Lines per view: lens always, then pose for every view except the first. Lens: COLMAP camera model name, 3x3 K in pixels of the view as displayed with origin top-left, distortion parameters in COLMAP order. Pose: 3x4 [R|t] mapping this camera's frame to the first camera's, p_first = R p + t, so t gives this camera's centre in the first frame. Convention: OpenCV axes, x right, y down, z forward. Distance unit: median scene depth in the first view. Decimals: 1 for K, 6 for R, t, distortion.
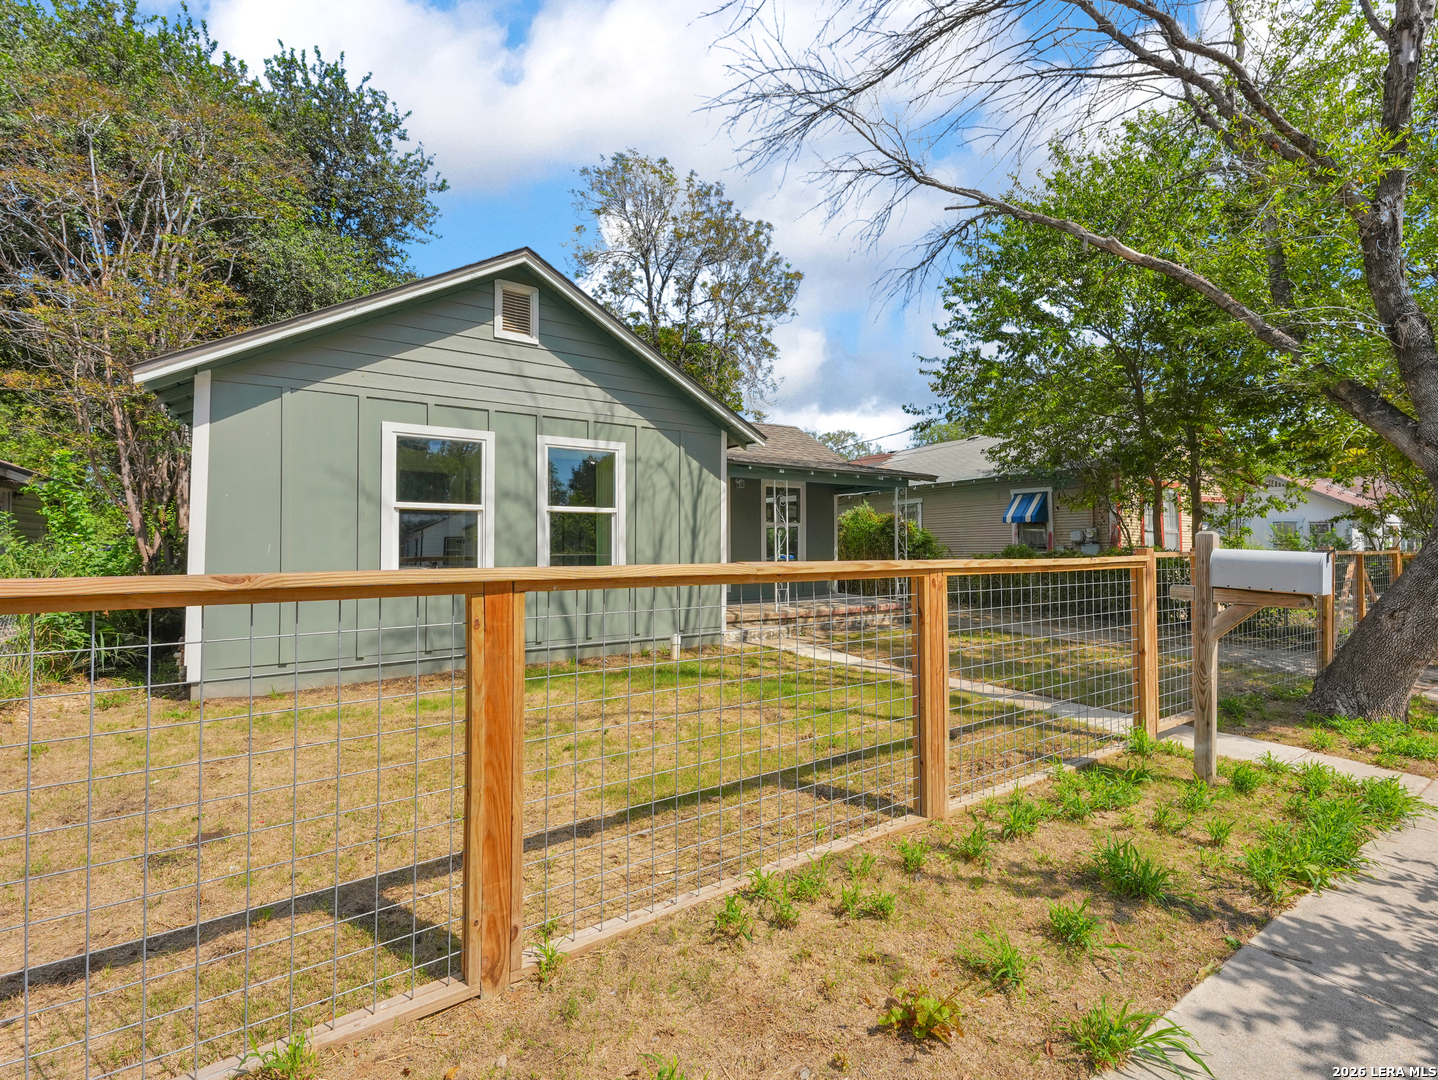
lens RADIAL K [[666.9, 0, 719.0], [0, 666.9, 540.0], [0, 0, 1]] dist [-0.001161, -0.000200]
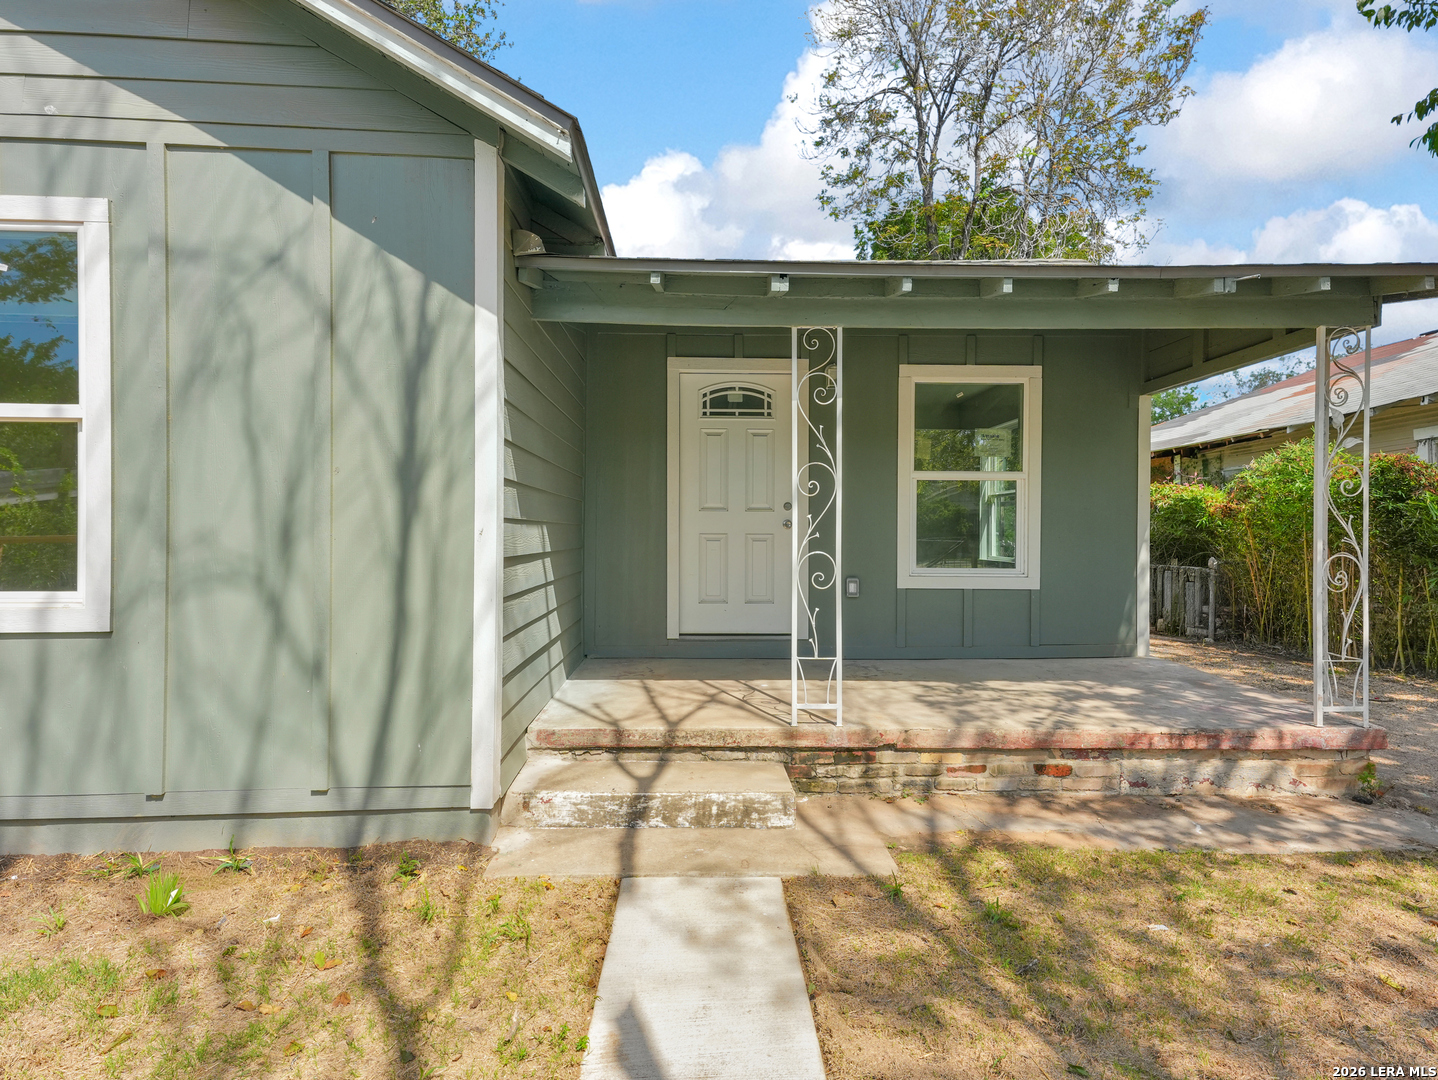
lens RADIAL K [[730.7, 0, 715.6], [0, 730.7, 537.6], [0, 0, 1]] dist [0.002755, 0.000389]
pose [[0.851808, 0.008466, -0.523786, 0.304155], [-0.002225, 0.999919, 0.012542, 0.013370], [0.523849, -0.009518, 0.851758, 0.874527]]
